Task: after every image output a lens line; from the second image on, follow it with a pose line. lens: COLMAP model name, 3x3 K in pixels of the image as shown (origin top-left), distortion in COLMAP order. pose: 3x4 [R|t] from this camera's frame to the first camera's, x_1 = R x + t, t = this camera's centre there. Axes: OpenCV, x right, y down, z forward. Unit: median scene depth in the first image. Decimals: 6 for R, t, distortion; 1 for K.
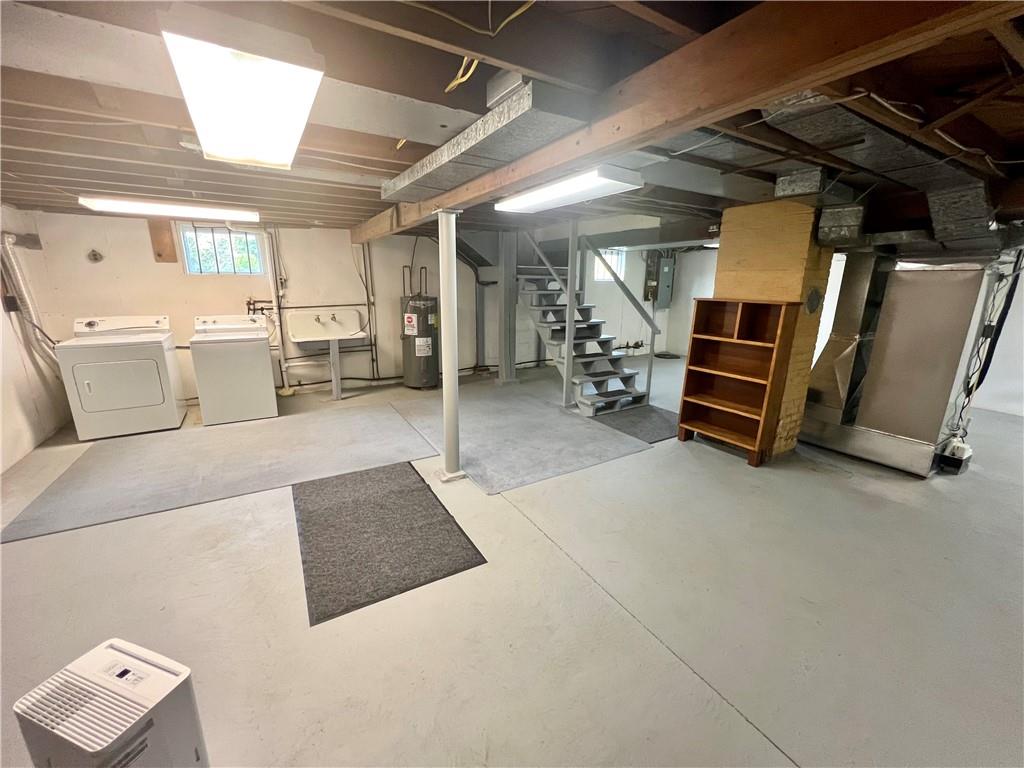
lens RADIAL K [[413.4, 0, 512.0], [0, 413.4, 382.5], [0, 0, 1]] dist [0.000924, 0.000473]
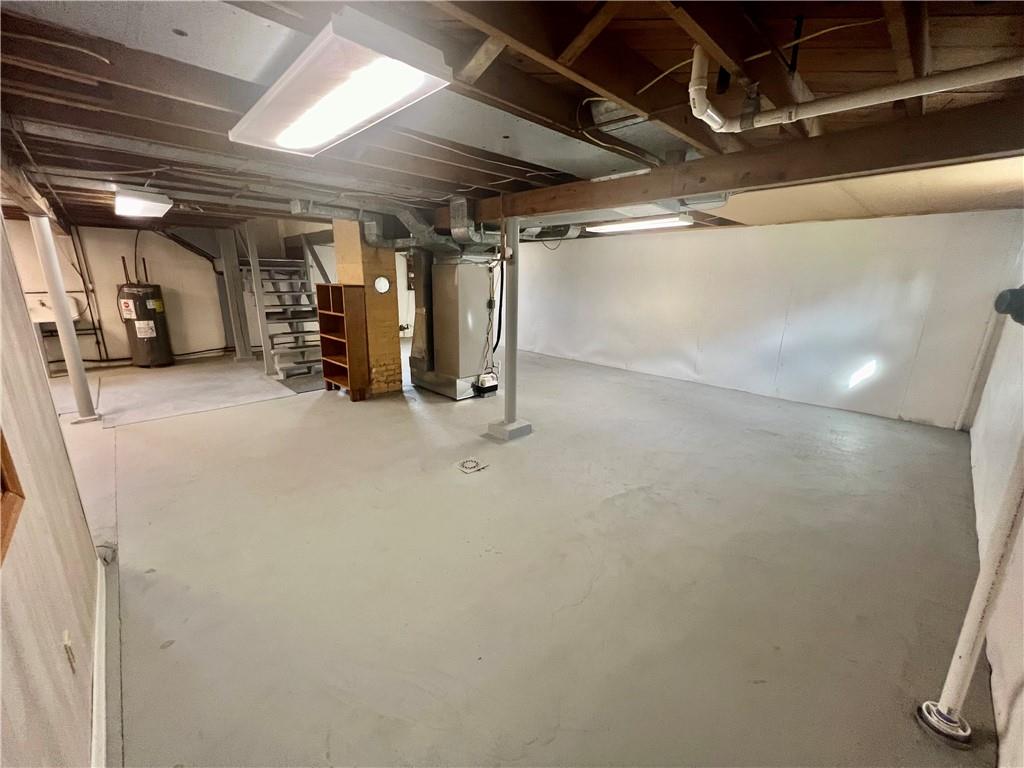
lens RADIAL K [[413.4, 0, 511.4], [0, 413.4, 387.3], [0, 0, 1]] dist [0.000924, 0.000473]
pose [[0.976825, -0.051070, 0.207858, 0.517697], [0.046346, 0.998546, 0.027534, 0.087489], [-0.208962, -0.017263, 0.977771, -0.314784]]
